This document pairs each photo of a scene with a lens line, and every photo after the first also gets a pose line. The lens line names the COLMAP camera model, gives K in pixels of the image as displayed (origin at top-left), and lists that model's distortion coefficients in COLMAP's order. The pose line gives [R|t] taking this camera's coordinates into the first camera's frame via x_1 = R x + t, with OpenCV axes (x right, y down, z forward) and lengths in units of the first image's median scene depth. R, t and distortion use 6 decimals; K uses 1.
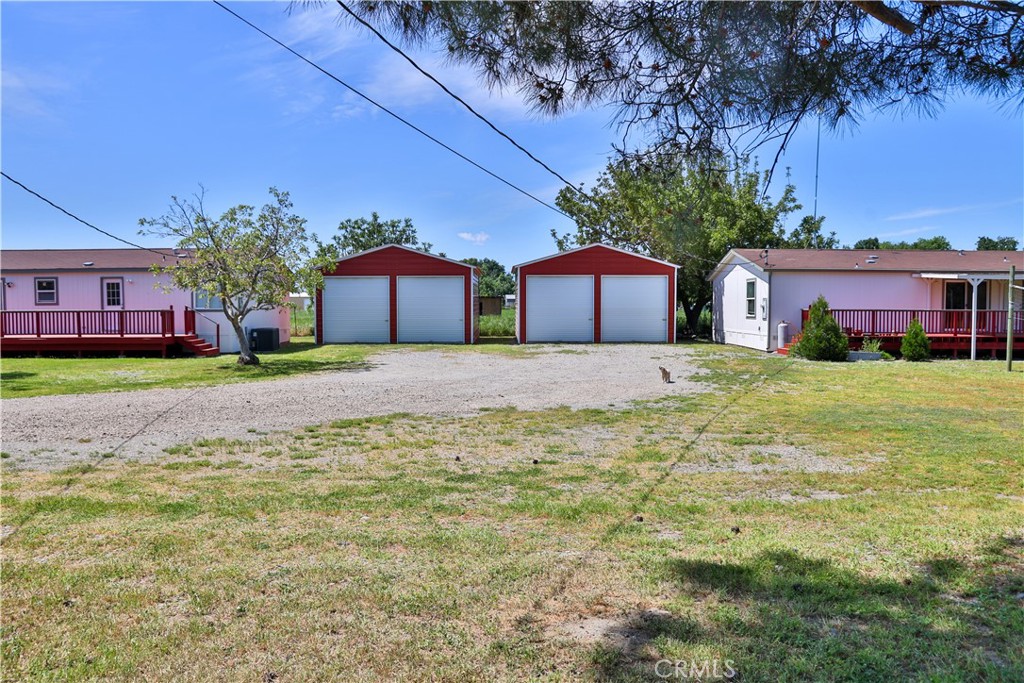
lens RADIAL K [[841.9, 0, 512.0], [0, 841.9, 341.5], [0, 0, 1]] dist [-0.090137, -0.001235]
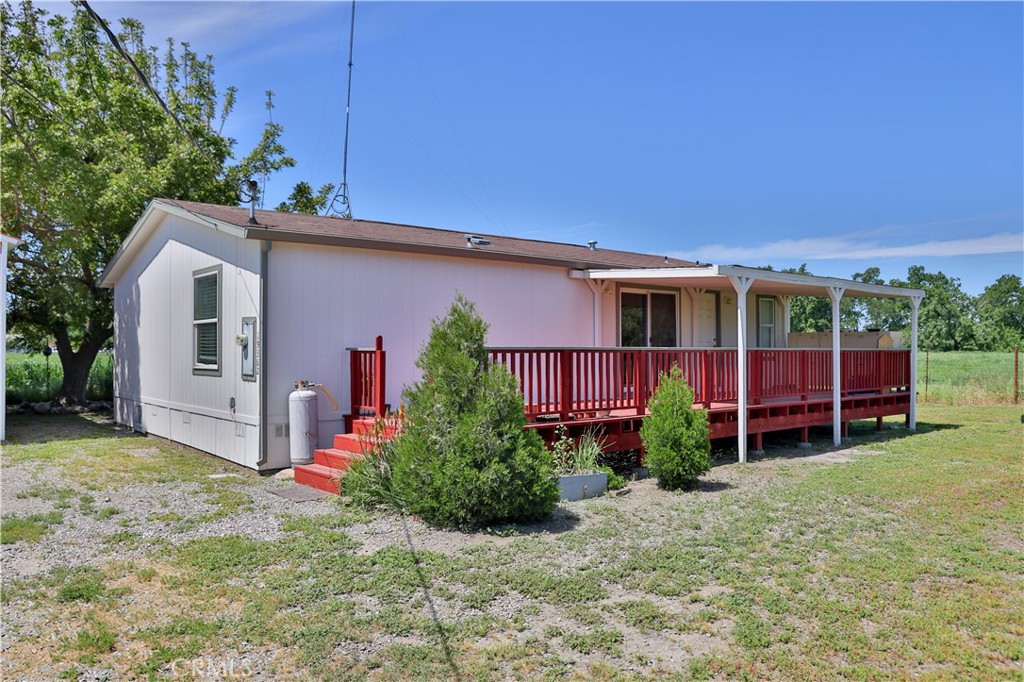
lens RADIAL K [[841.9, 0, 512.0], [0, 841.9, 341.0], [0, 0, 1]] dist [-0.090137, -0.001235]
pose [[0.798316, 0.002103, 0.602235, 0.177141], [0.028289, 0.998759, -0.040988, -0.024171], [-0.601574, 0.049758, 0.797266, 0.643971]]
